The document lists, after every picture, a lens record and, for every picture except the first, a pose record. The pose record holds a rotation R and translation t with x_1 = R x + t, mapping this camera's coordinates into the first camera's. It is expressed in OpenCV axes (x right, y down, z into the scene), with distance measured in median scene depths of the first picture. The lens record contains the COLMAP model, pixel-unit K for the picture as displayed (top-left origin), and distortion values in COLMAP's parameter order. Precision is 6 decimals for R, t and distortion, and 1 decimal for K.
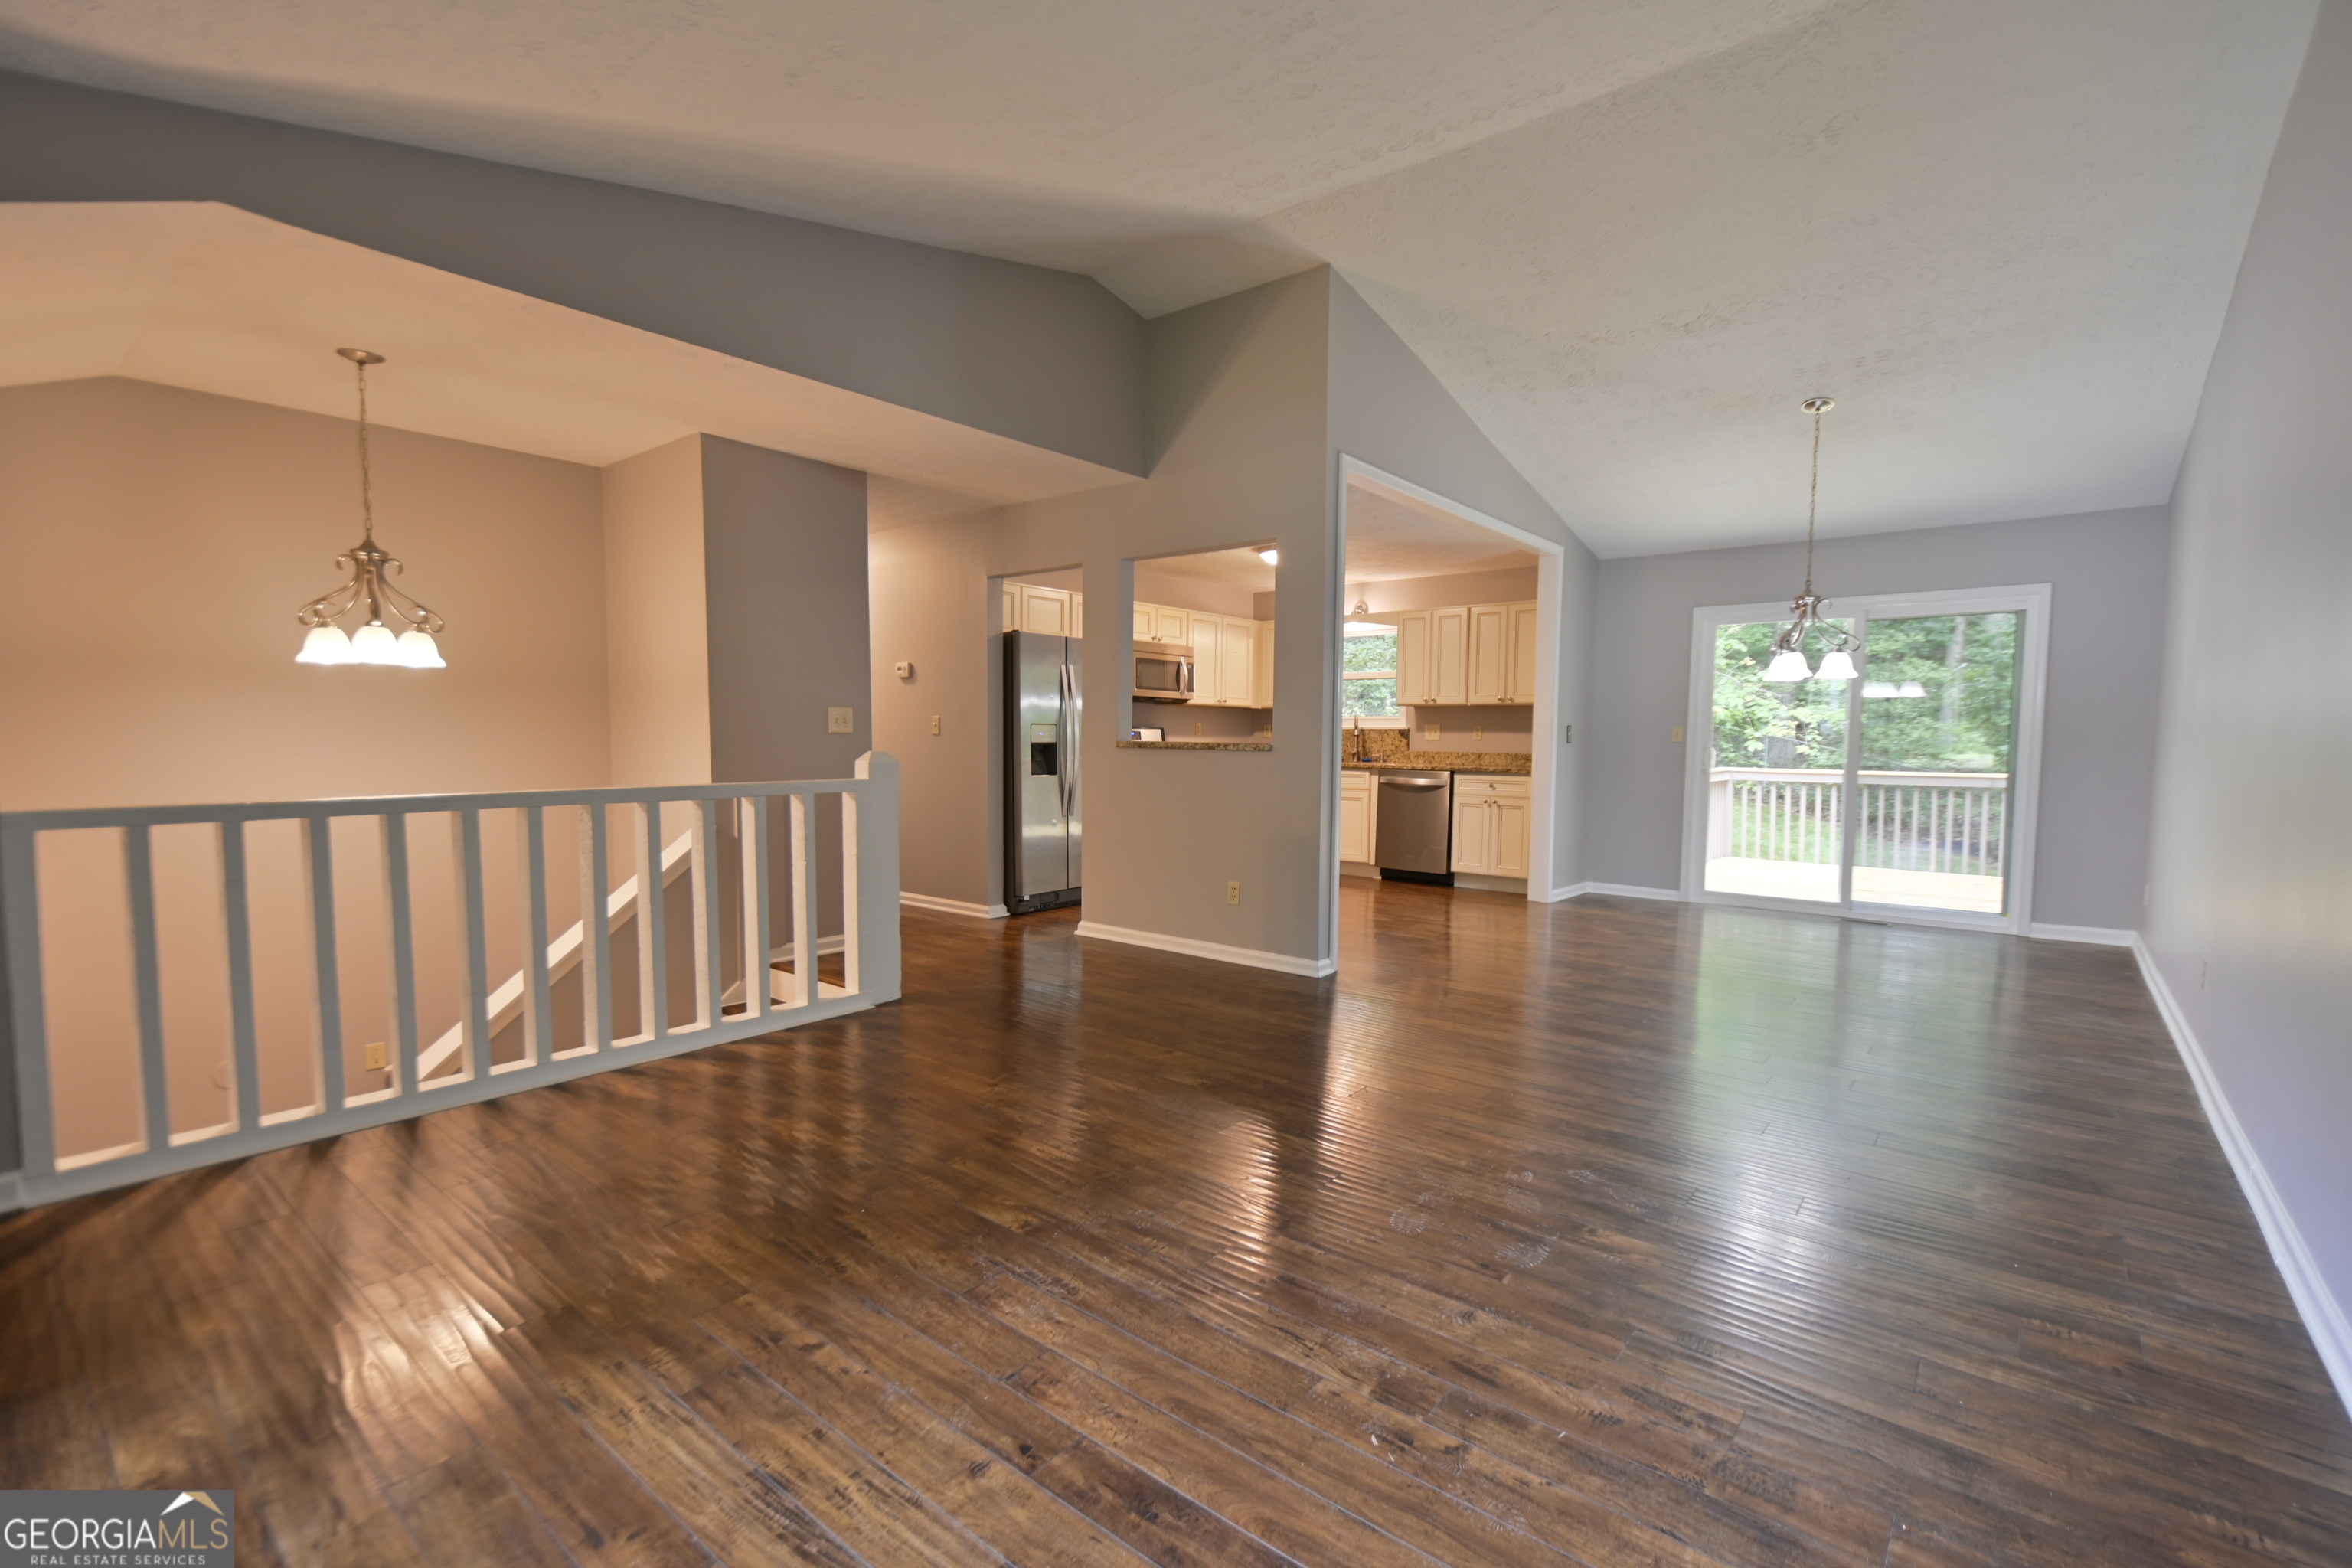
lens RADIAL K [[1029.8, 0, 1191.5], [0, 1029.8, 801.3], [0, 0, 1]] dist [0.009395, -0.007750]
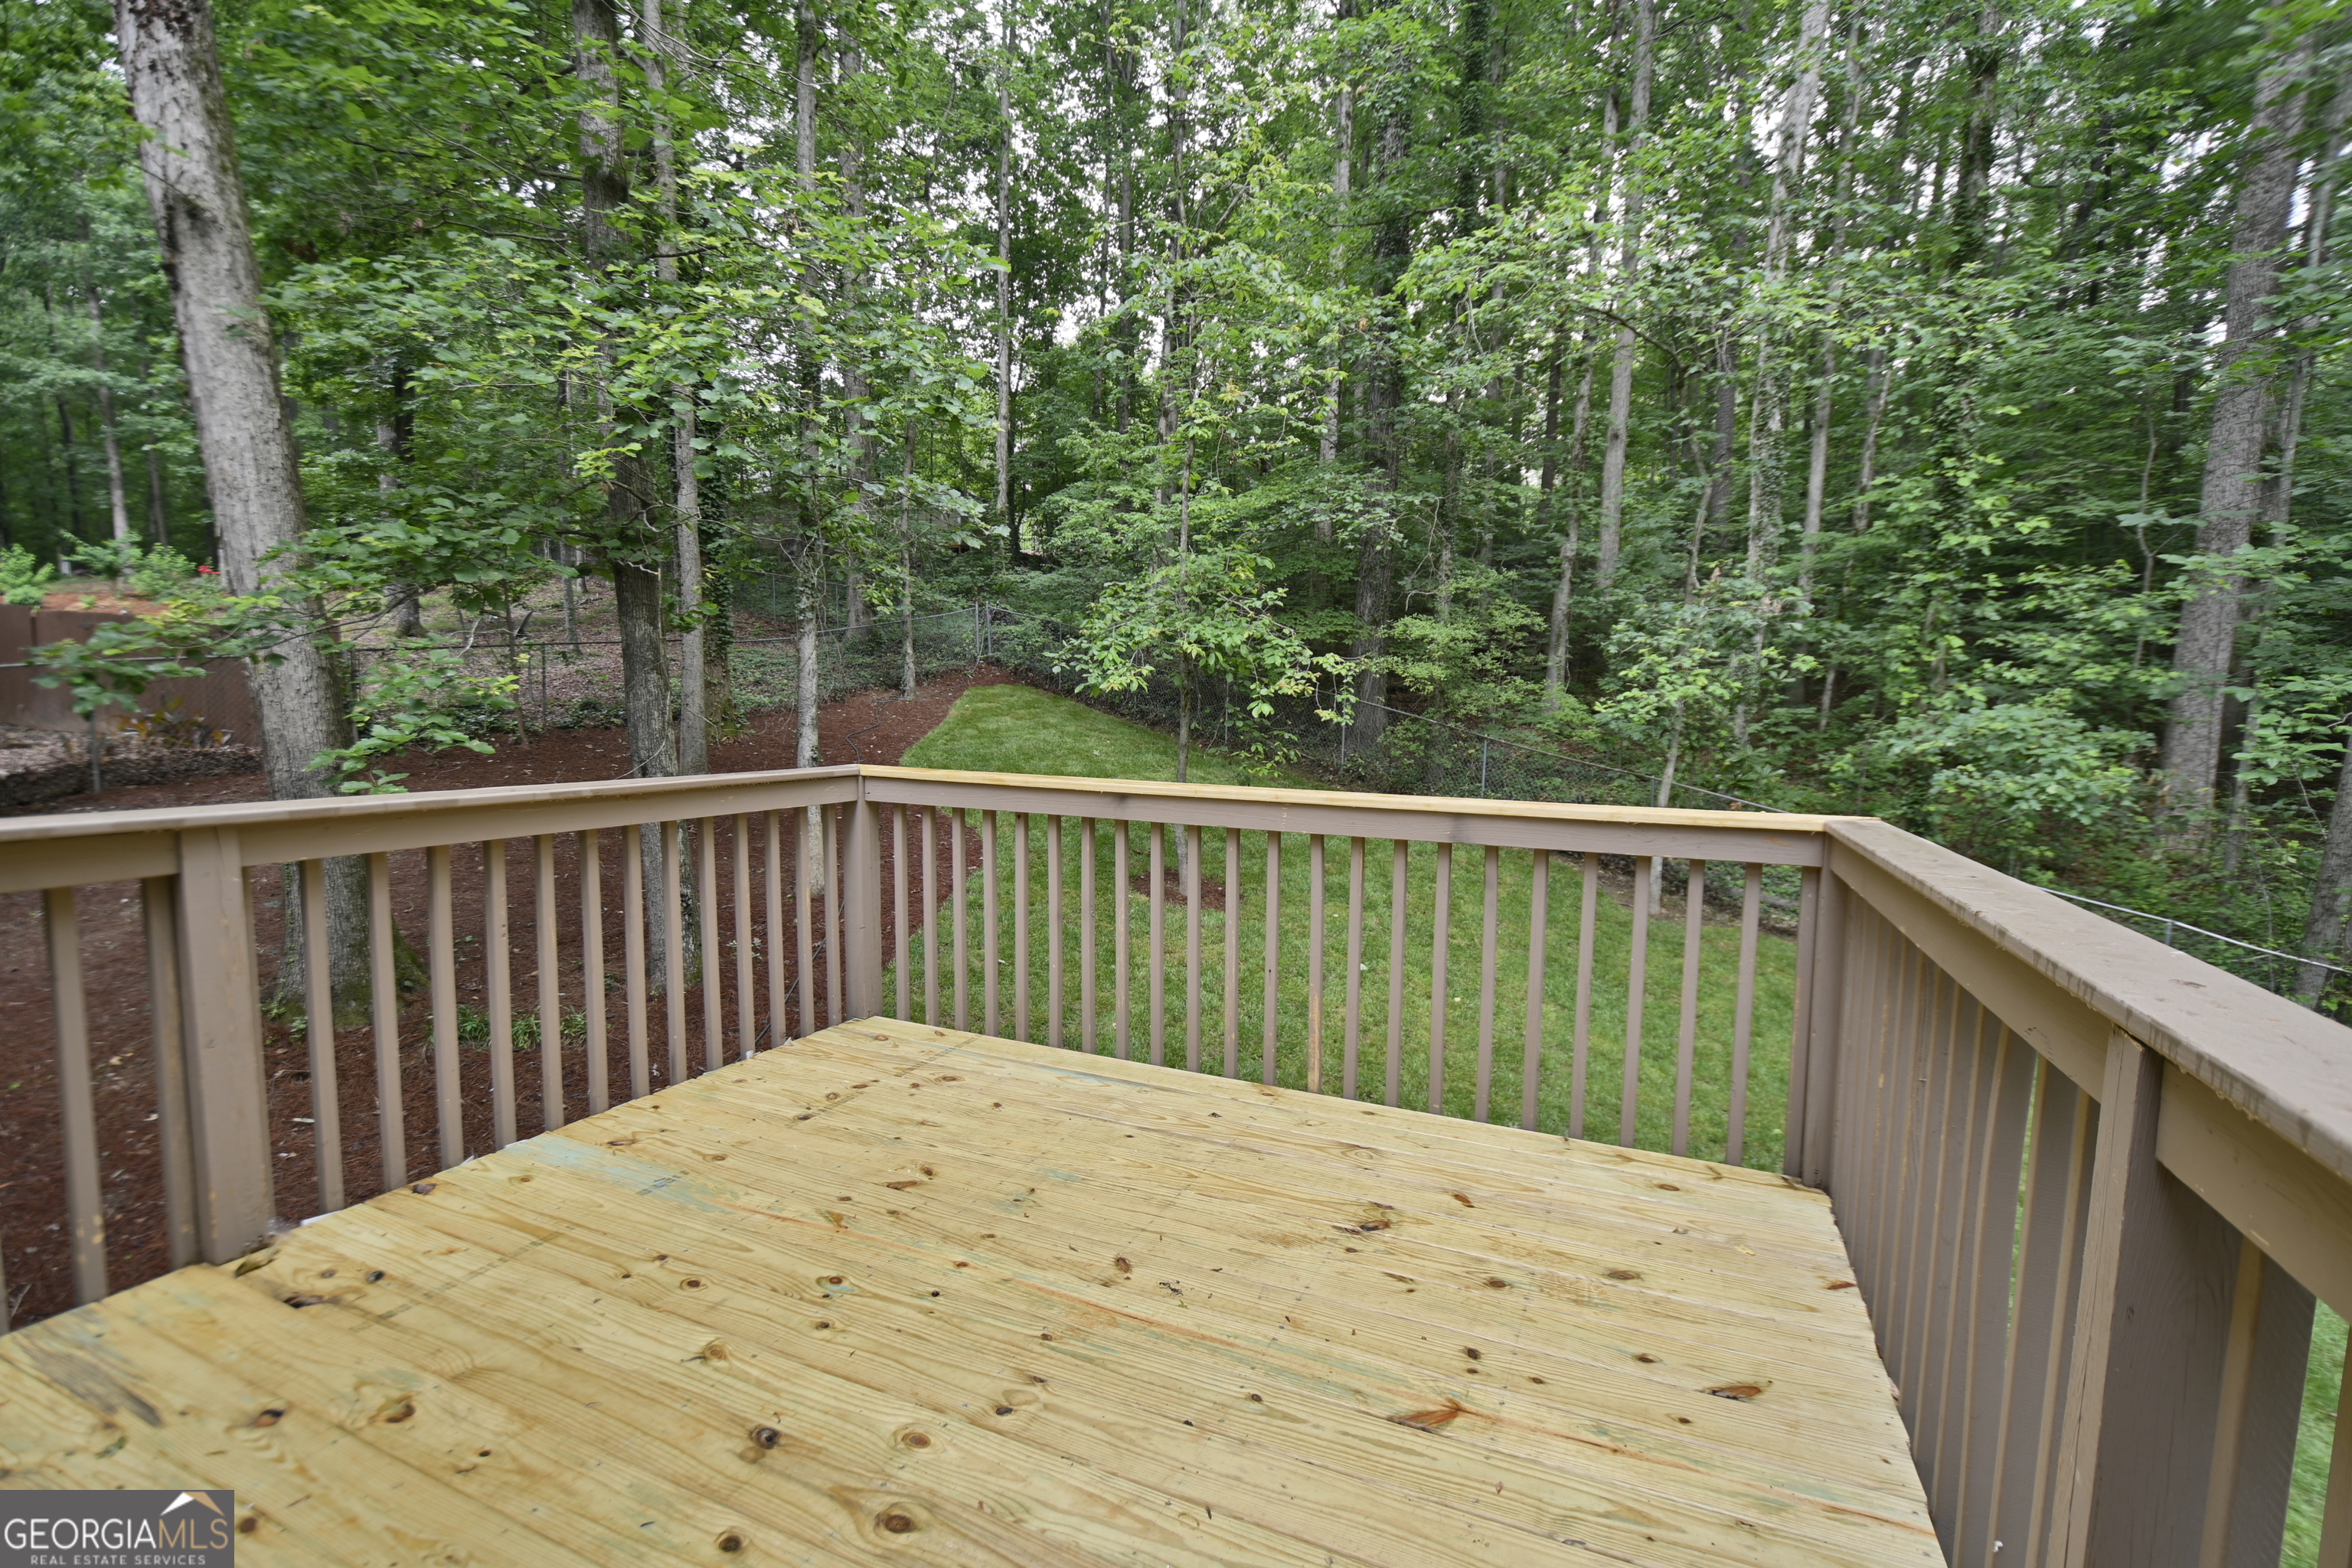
lens RADIAL K [[1029.8, 0, 1185.3], [0, 1029.8, 806.4], [0, 0, 1]] dist [0.009395, -0.007750]
pose [[0.965214, -0.015737, 0.260987, 0.754834], [0.005022, 0.999119, 0.041669, -0.046224], [-0.261413, -0.038909, 0.964443, 0.888169]]
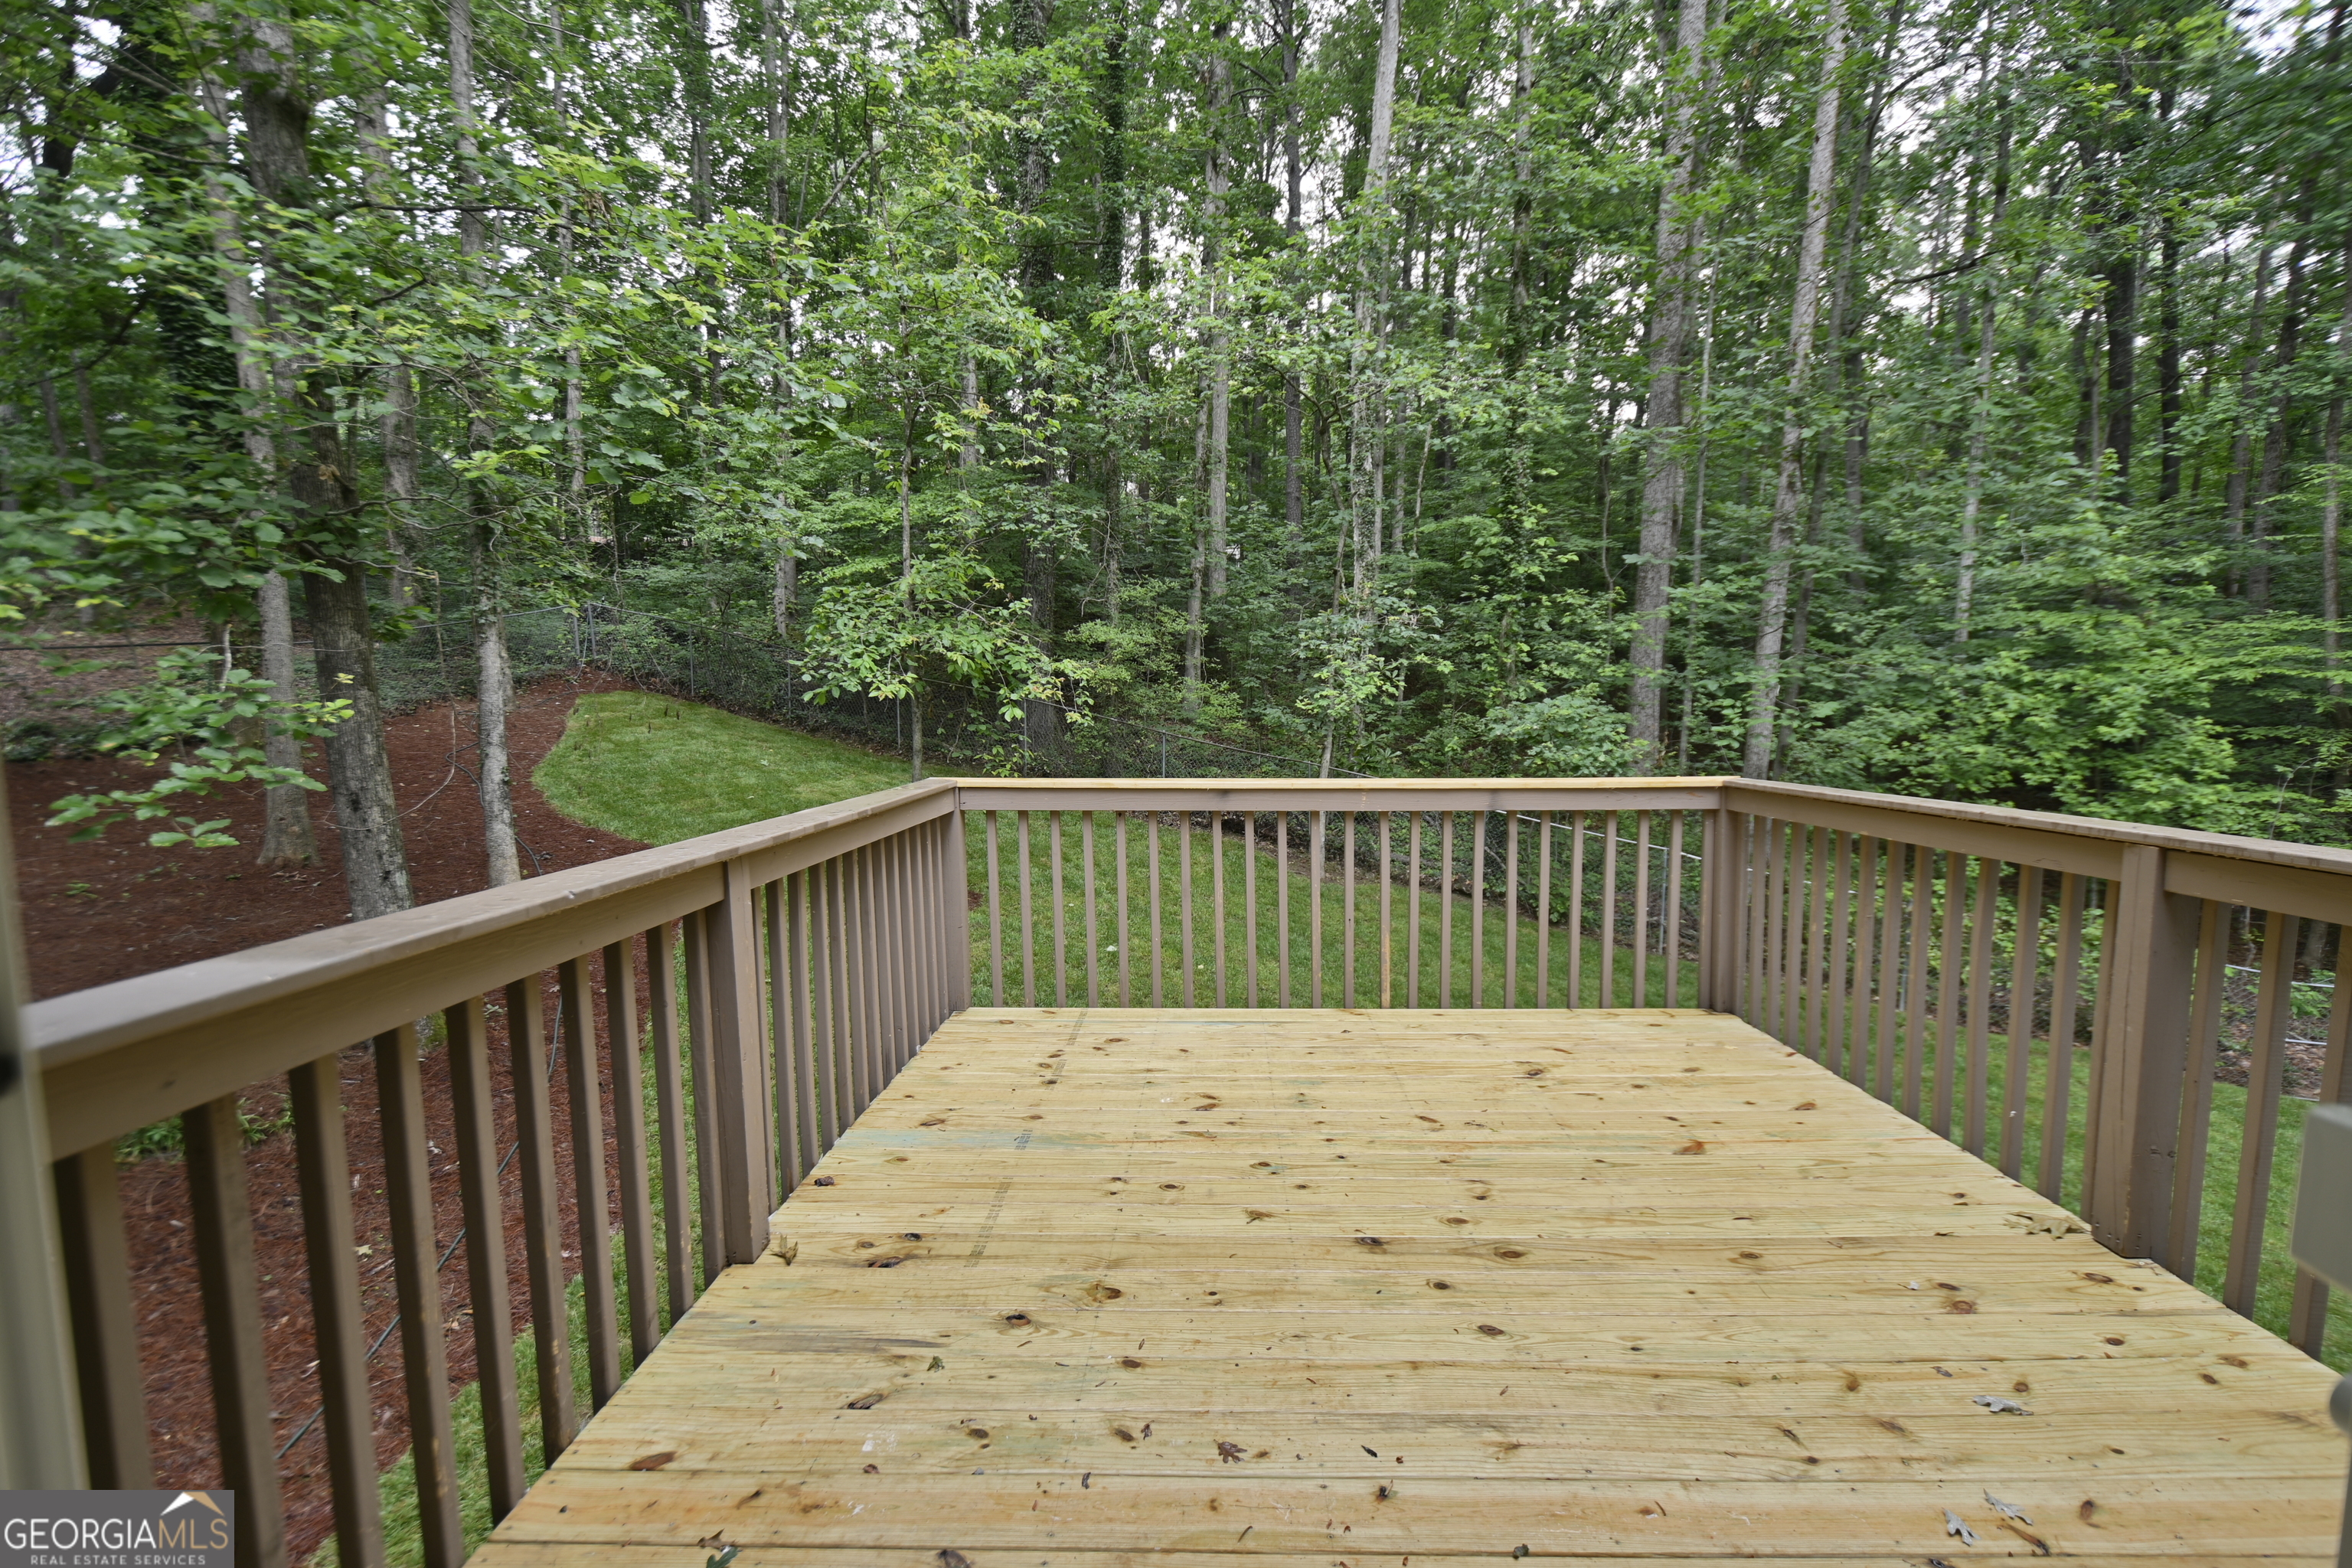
lens RADIAL K [[1029.8, 0, 1184.5], [0, 1029.8, 806.1], [0, 0, 1]] dist [0.009395, -0.007750]
pose [[0.788441, -0.070731, 0.611031, 0.498682], [0.047865, 0.997410, 0.053695, -0.054652], [-0.613246, -0.013088, 0.789784, 0.907332]]
